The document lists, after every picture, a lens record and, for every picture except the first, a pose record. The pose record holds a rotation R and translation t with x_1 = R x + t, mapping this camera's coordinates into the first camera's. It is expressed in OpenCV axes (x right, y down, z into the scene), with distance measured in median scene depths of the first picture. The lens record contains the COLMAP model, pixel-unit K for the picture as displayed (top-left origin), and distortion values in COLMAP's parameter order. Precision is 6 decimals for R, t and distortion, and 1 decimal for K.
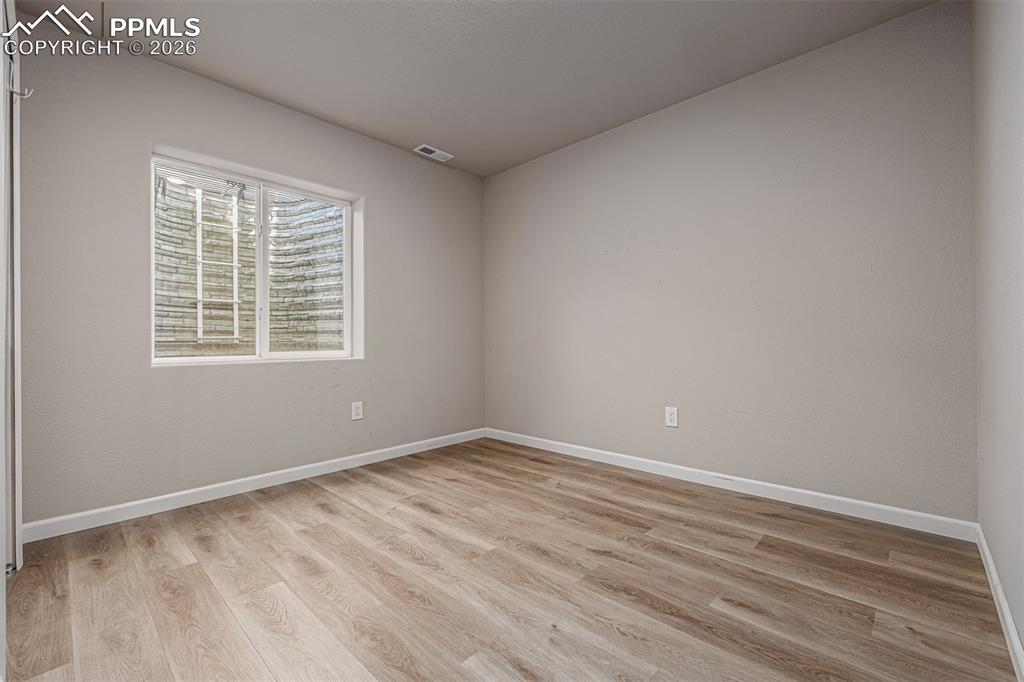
lens RADIAL K [[431.9, 0, 513.5], [0, 431.9, 339.1], [0, 0, 1]] dist [0.002099, -0.000274]
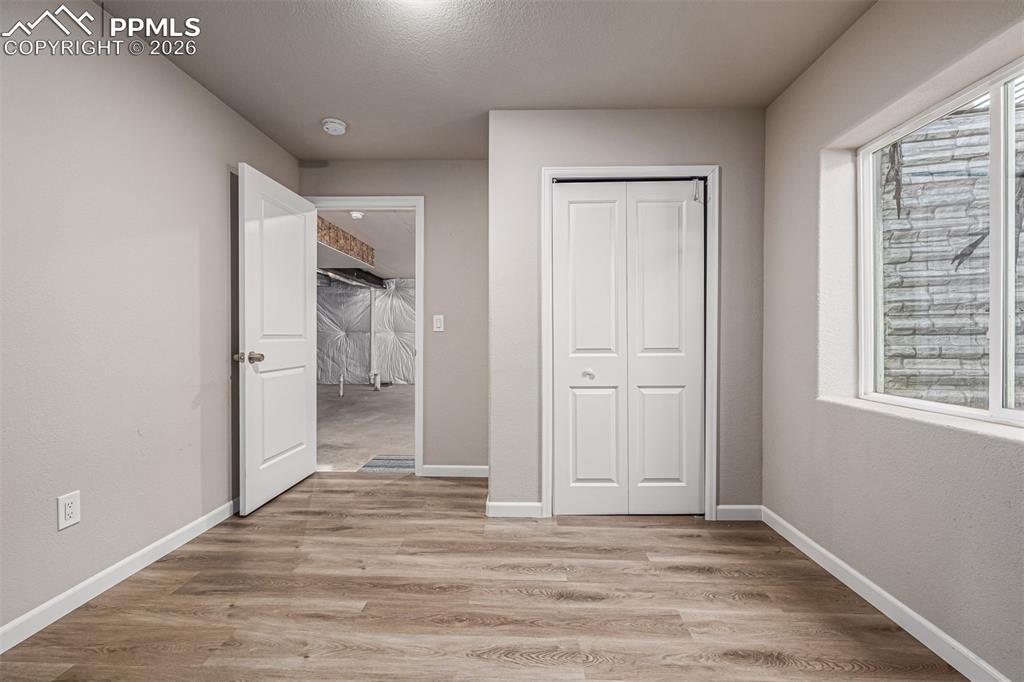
lens RADIAL K [[435.3, 0, 513.0], [0, 435.3, 337.1], [0, 0, 1]] dist [0.000625, 0.000045]
pose [[-0.746254, 0.006411, -0.665631, 0.322295], [0.003633, 0.999978, 0.005558, -0.096630], [0.665652, 0.001730, -0.746260, 1.624148]]
